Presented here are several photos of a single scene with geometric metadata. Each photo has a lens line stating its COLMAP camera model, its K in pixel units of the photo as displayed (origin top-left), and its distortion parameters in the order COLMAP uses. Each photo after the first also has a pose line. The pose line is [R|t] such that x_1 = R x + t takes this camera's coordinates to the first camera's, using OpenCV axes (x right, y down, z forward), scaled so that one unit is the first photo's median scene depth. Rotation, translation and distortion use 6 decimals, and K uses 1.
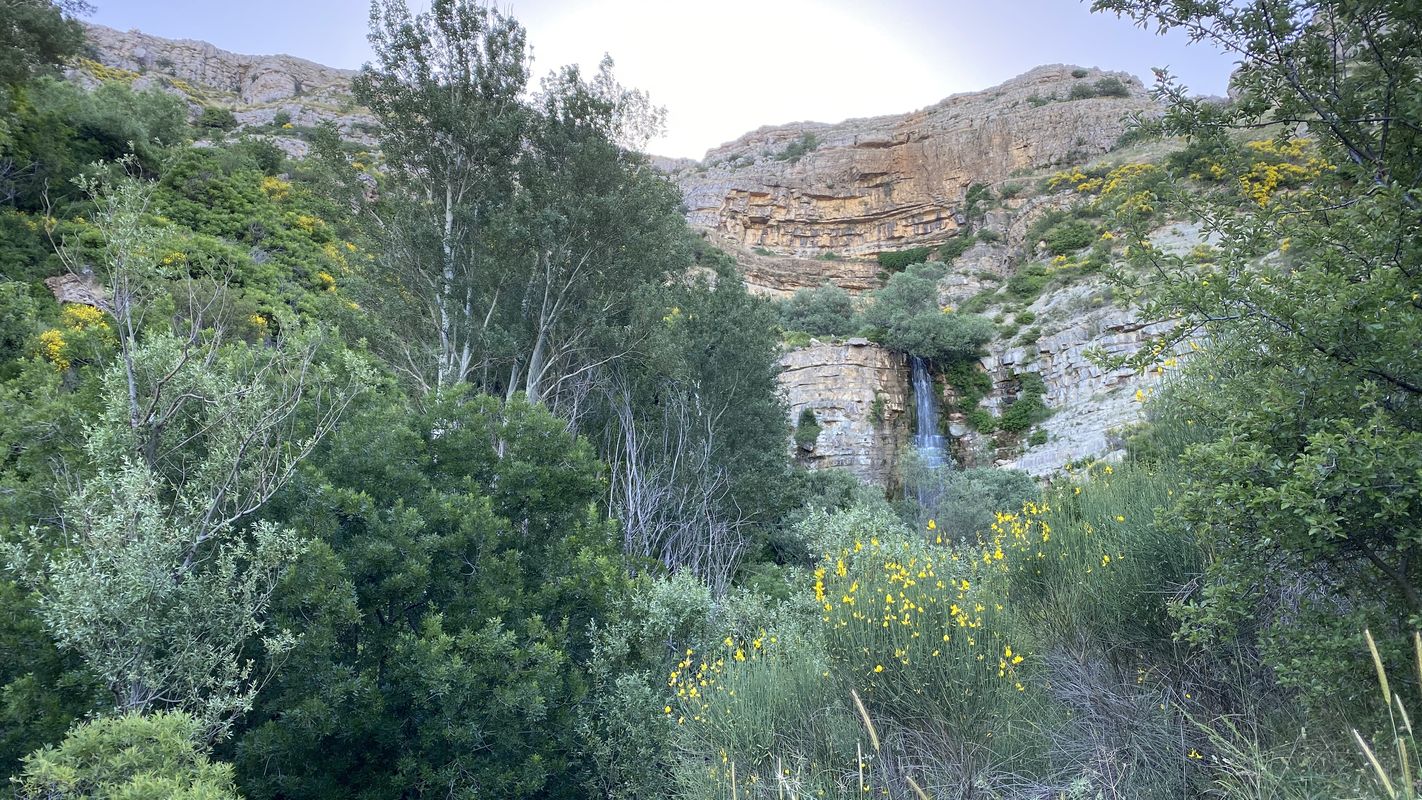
lens RADIAL K [[1065.9, 0, 699.6], [0, 1065.9, 396.1], [0, 0, 1]] dist [0.157716, -0.395217]
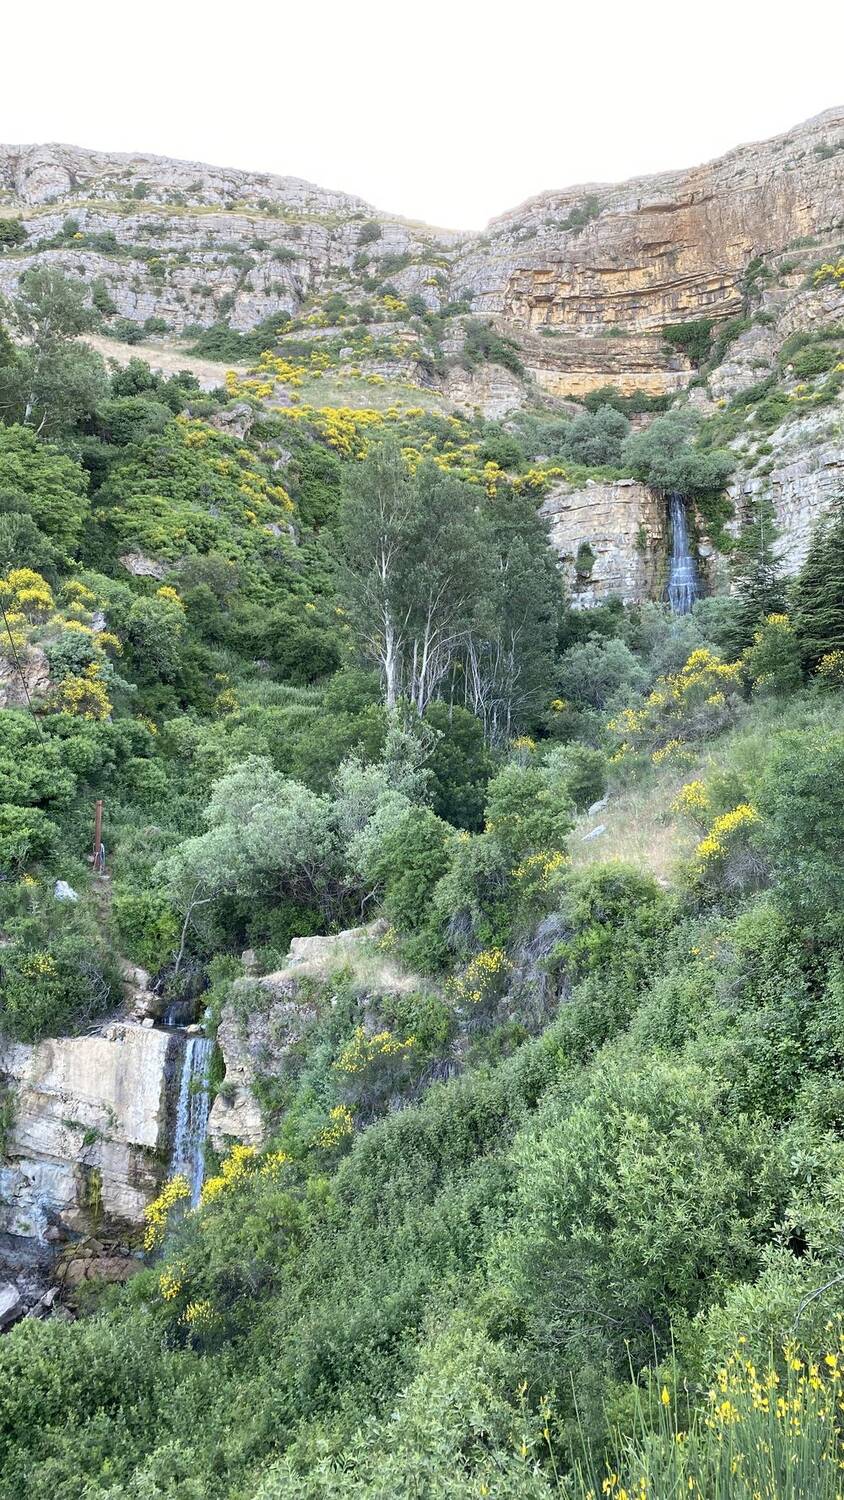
lens RADIAL K [[1134.7, 0, 422.0], [0, 1134.7, 750.0], [0, 0, 1]] dist [0.035233, -0.062134]
pose [[0.996291, -0.048149, -0.071322, -0.003119], [0.065828, 0.960245, 0.271287, -0.058196], [0.055424, -0.274976, 0.959852, -0.164991]]
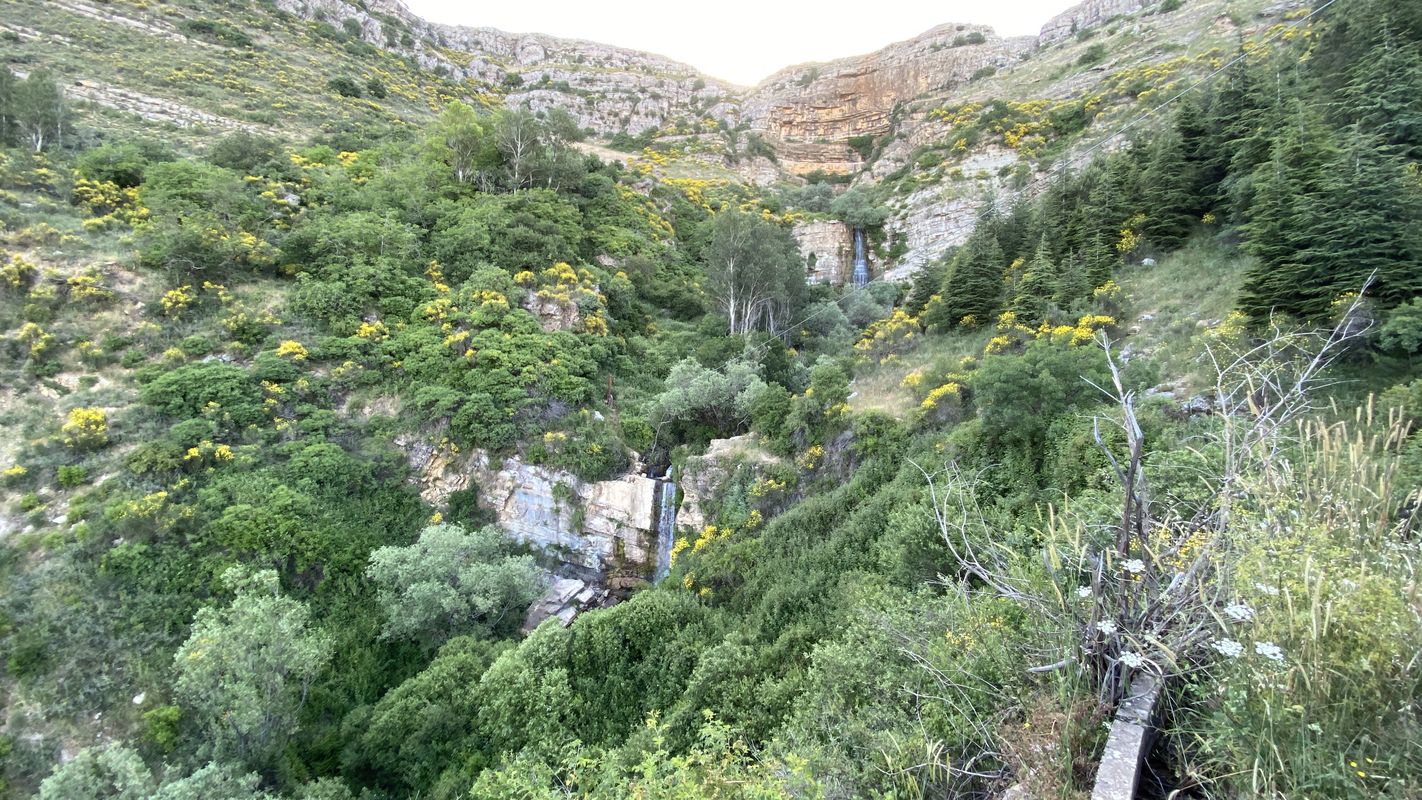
lens RADIAL K [[566.8, 0, 707.4], [0, 566.8, 391.0], [0, 0, 1]] dist [0.049627, -0.032001]
pose [[0.996962, -0.019109, -0.075507, -0.023587], [0.043608, 0.940195, 0.337833, -0.065272], [0.064536, -0.340099, 0.938173, -0.182404]]
